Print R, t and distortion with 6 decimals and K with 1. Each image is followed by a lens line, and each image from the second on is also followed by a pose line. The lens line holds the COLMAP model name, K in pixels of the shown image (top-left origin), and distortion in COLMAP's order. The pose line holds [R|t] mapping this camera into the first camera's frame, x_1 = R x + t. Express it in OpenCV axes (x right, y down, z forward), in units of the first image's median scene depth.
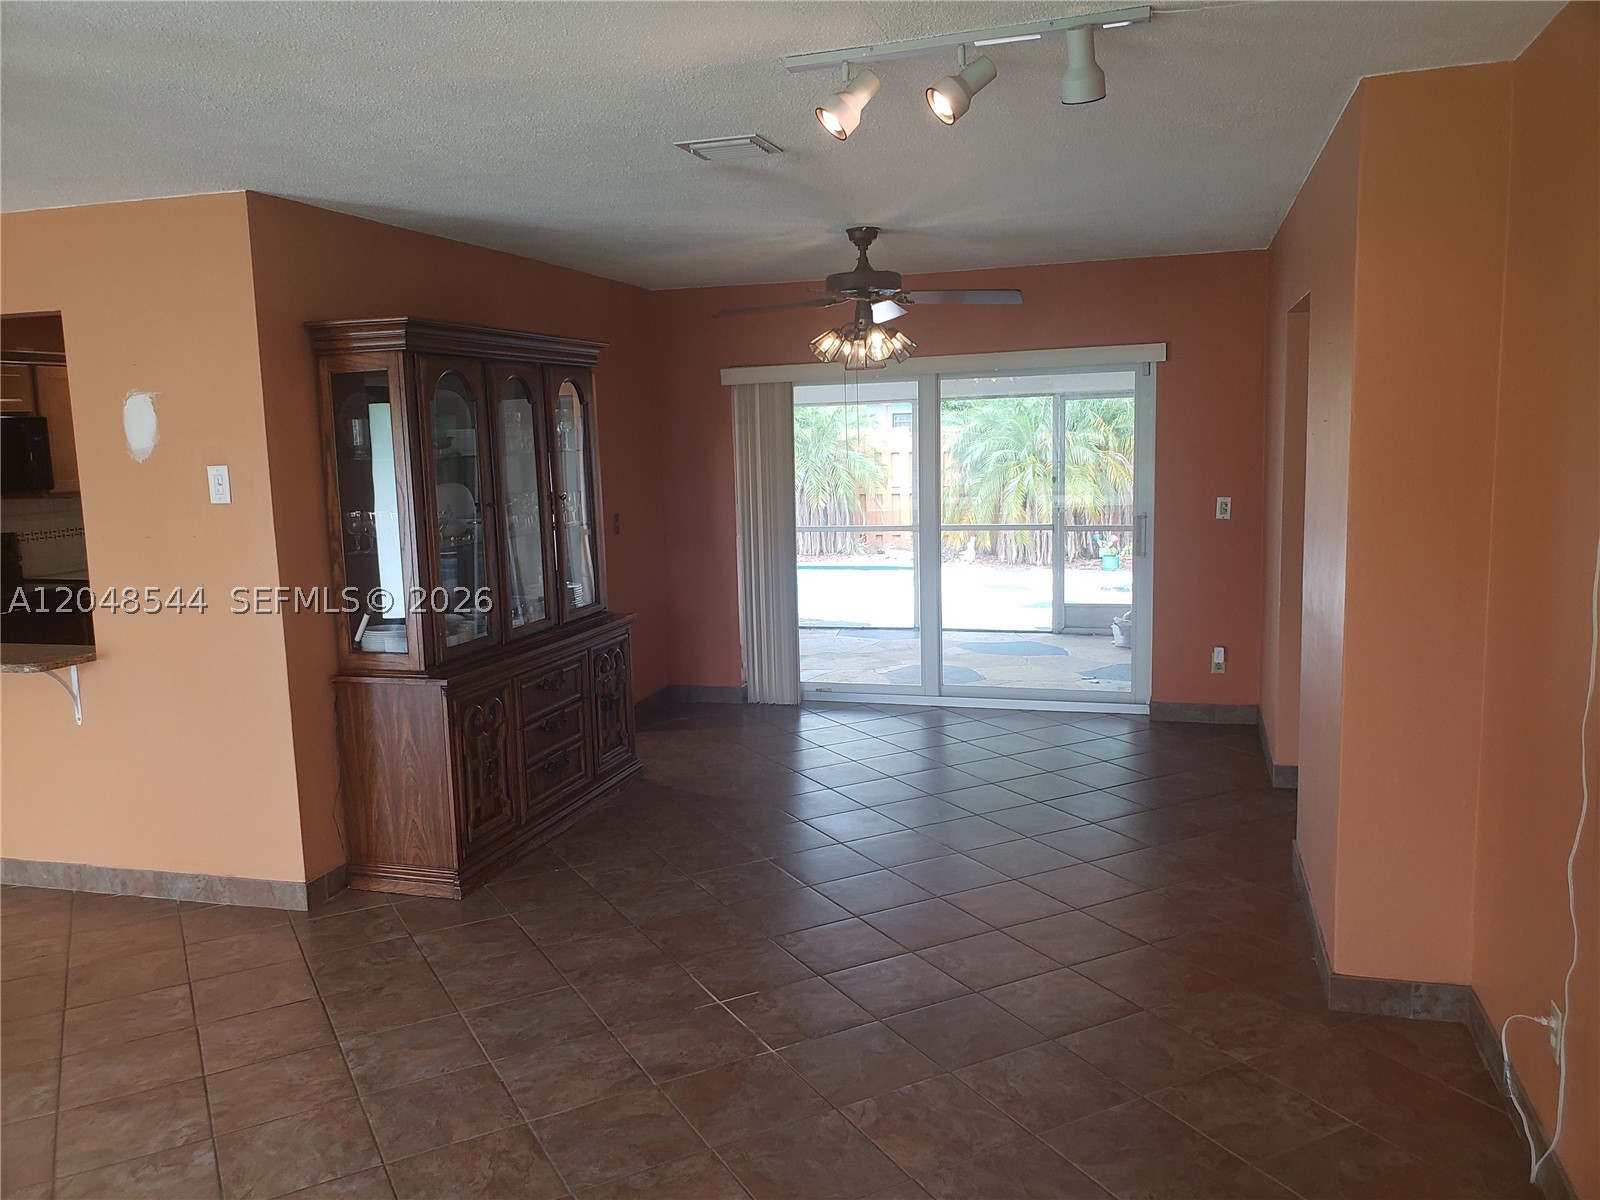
lens RADIAL K [[1273.9, 0, 795.5], [0, 1273.9, 595.3], [0, 0, 1]] dist [0.027950, 0.003146]
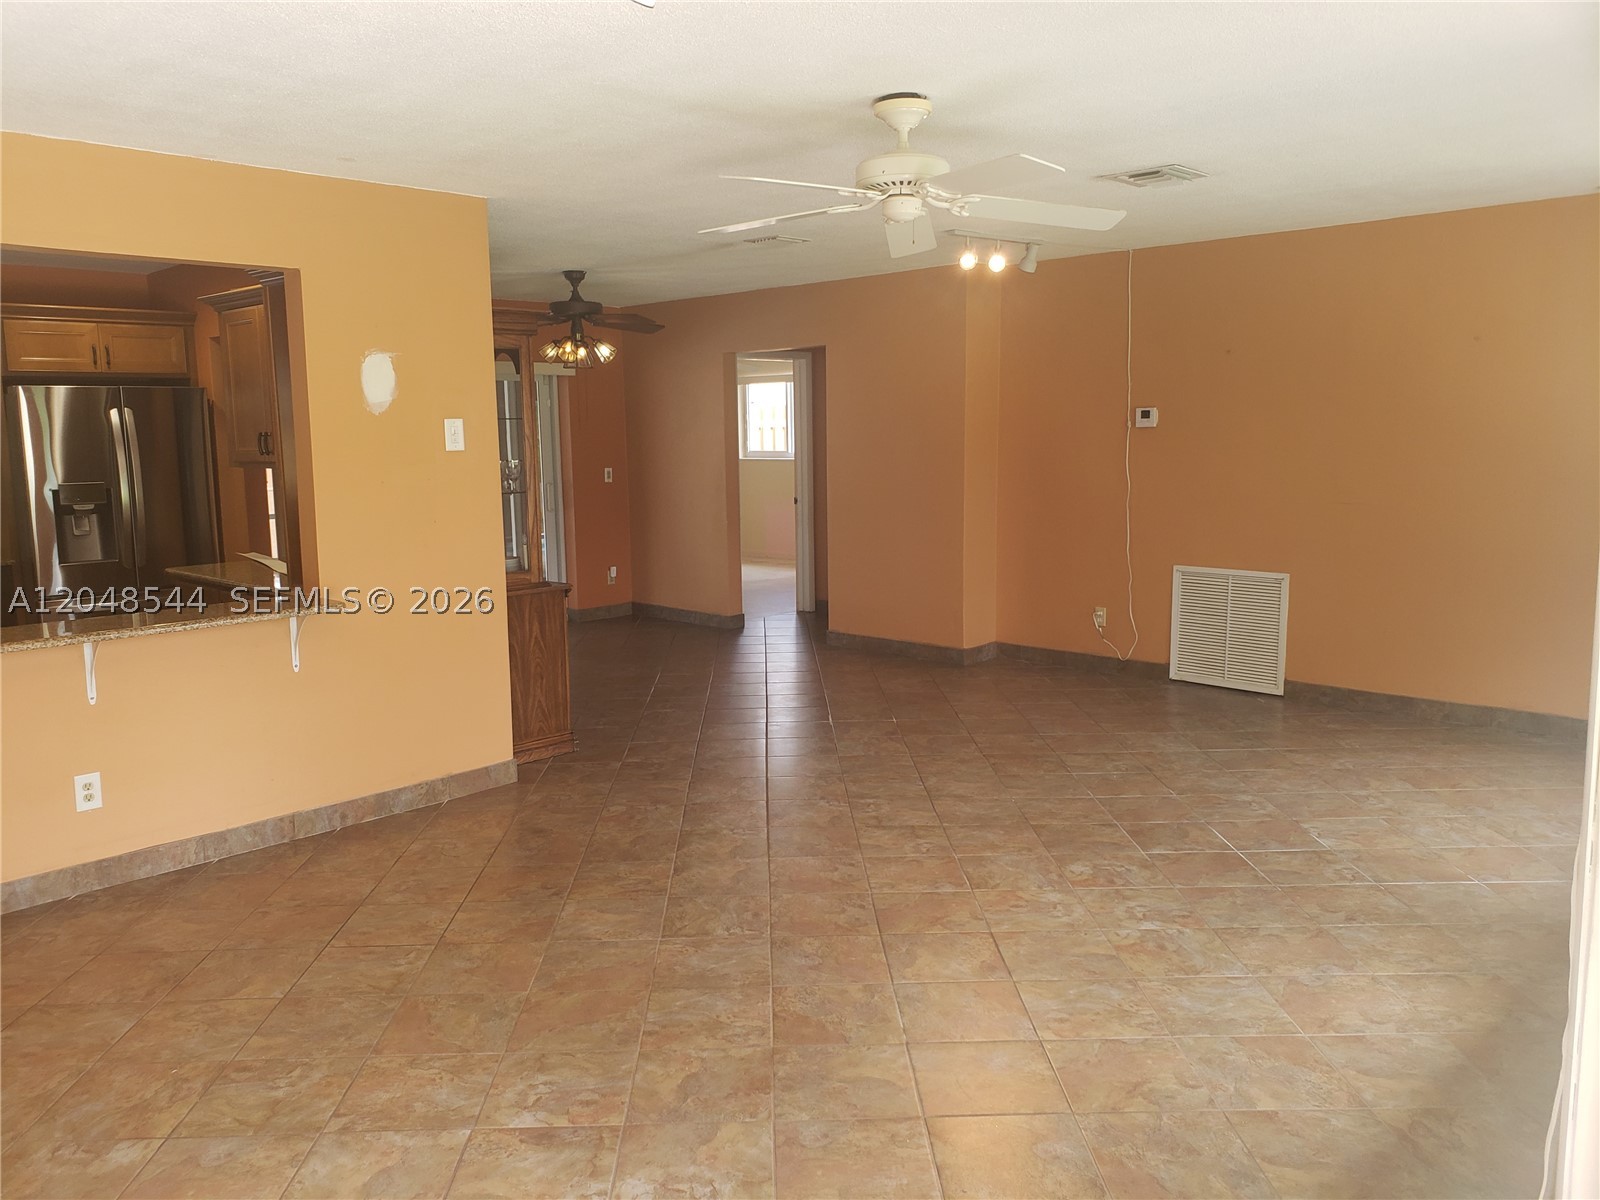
lens RADIAL K [[1273.9, 0, 794.6], [0, 1273.9, 604.9], [0, 0, 1]] dist [0.027950, 0.003146]
pose [[0.434040, -0.104131, 0.894855, -1.333072], [0.126396, 0.990511, 0.053956, 0.044534], [-0.891983, 0.089687, 0.443083, 0.197604]]
